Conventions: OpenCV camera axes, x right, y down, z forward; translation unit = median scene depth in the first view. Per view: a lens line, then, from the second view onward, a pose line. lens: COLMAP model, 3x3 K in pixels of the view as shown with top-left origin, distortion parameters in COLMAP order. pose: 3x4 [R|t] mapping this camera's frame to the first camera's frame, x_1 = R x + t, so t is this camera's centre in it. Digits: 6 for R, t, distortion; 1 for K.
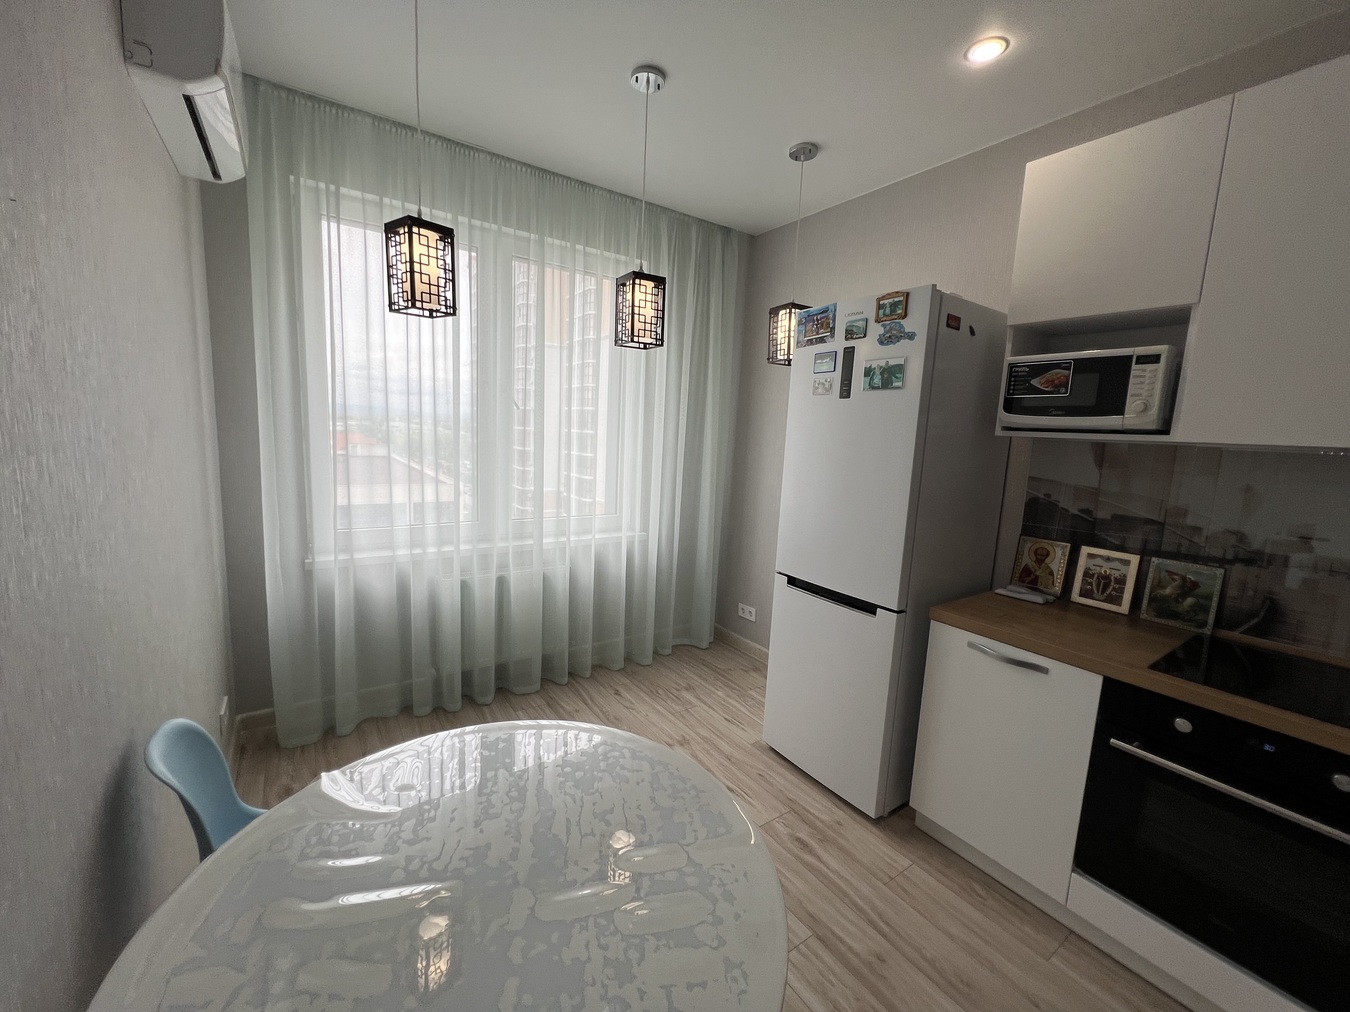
lens RADIAL K [[541.2, 0, 668.8], [0, 541.2, 504.1], [0, 0, 1]] dist [-0.001251, 0.000213]
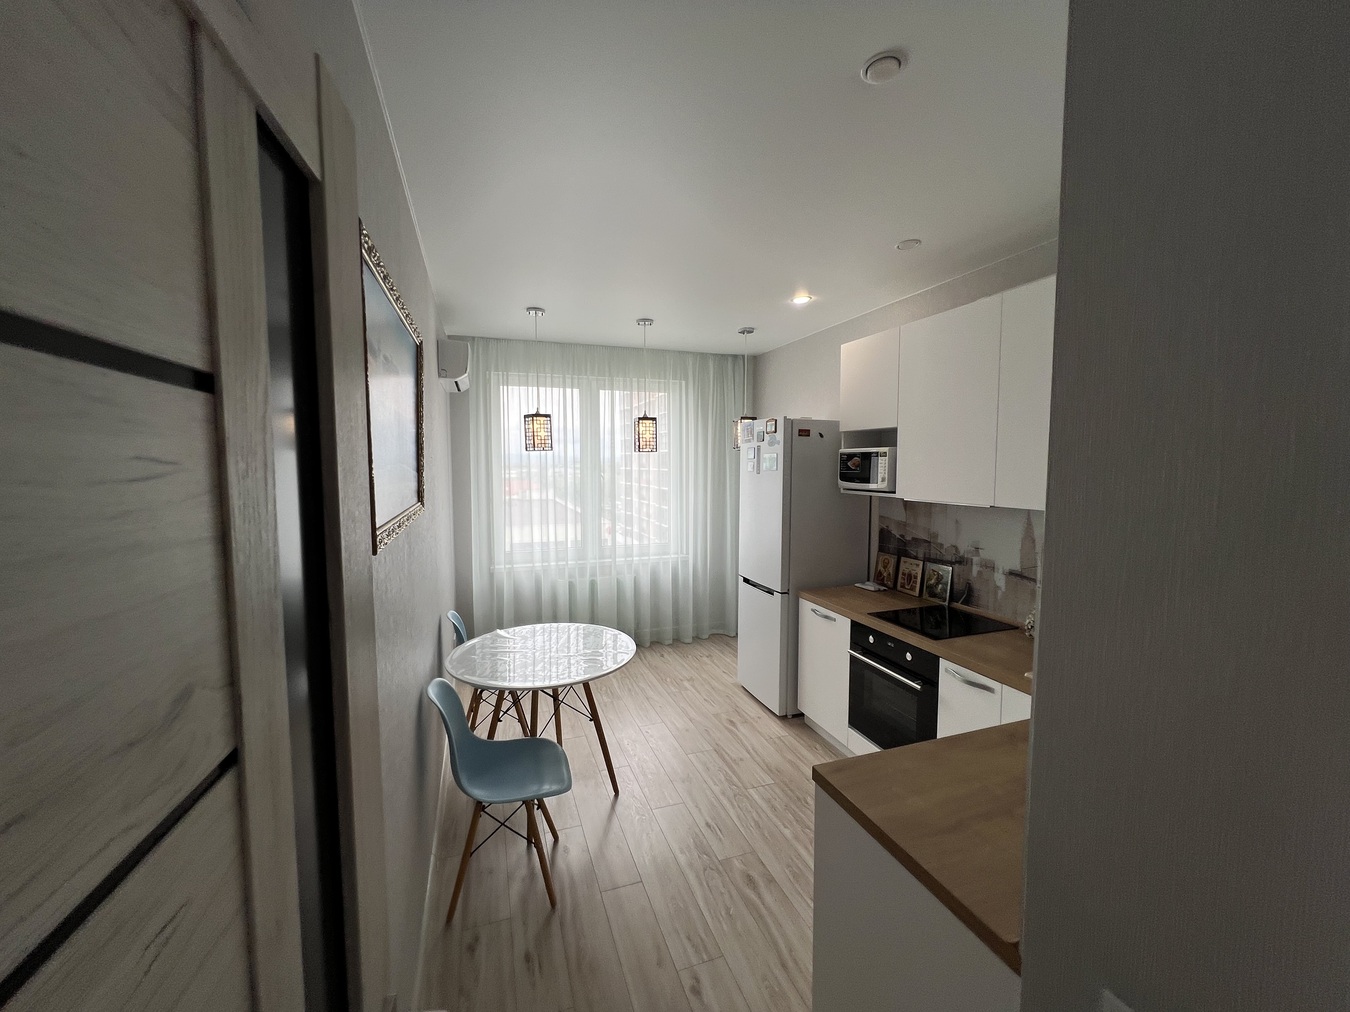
lens RADIAL K [[538.5, 0, 668.4], [0, 538.5, 505.0], [0, 0, 1]] dist [-0.001162, 0.000098]
pose [[0.964627, -0.027488, -0.262183, 0.522258], [0.009956, 0.997638, -0.067964, 0.024575], [0.263432, 0.062949, 0.962622, -0.808963]]
